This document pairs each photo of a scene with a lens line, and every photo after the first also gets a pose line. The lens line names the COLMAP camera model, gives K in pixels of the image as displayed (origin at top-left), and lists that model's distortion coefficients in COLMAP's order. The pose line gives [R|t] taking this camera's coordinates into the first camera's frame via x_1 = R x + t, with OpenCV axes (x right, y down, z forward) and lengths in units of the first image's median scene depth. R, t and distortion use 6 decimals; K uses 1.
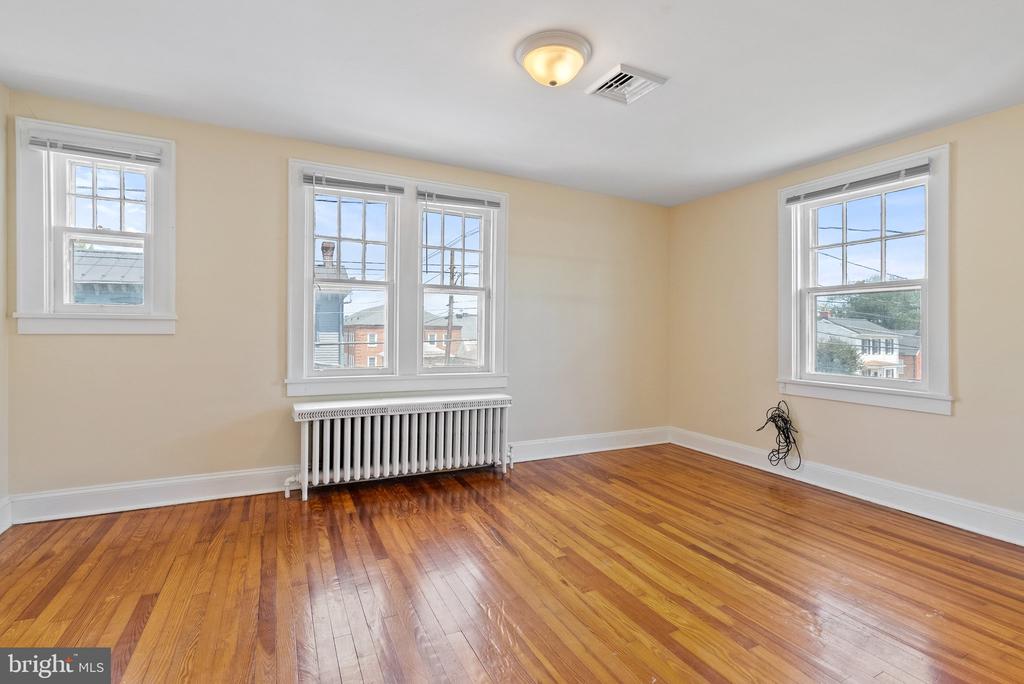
lens RADIAL K [[469.1, 0, 513.8], [0, 469.1, 332.7], [0, 0, 1]] dist [-0.008357, 0.001716]
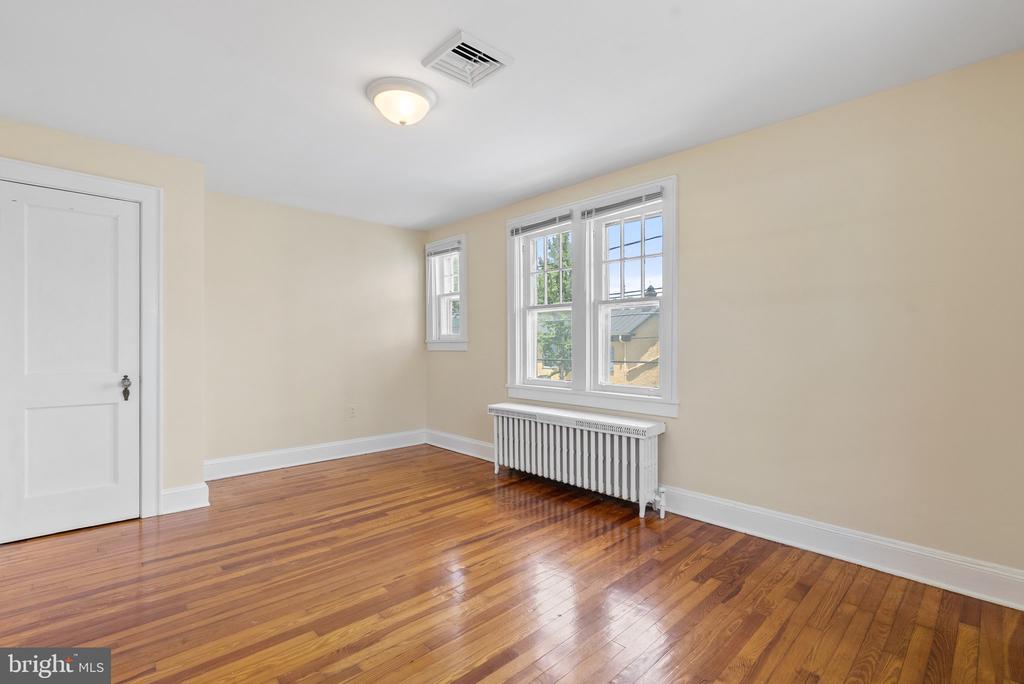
lens RADIAL K [[469.1, 0, 518.8], [0, 469.1, 353.6], [0, 0, 1]] dist [-0.008357, 0.001716]
pose [[0.294841, 0.006434, -0.955525, 0.821375], [-0.001080, 0.999979, 0.006400, 0.002565], [0.955546, -0.000855, 0.294841, 0.627191]]
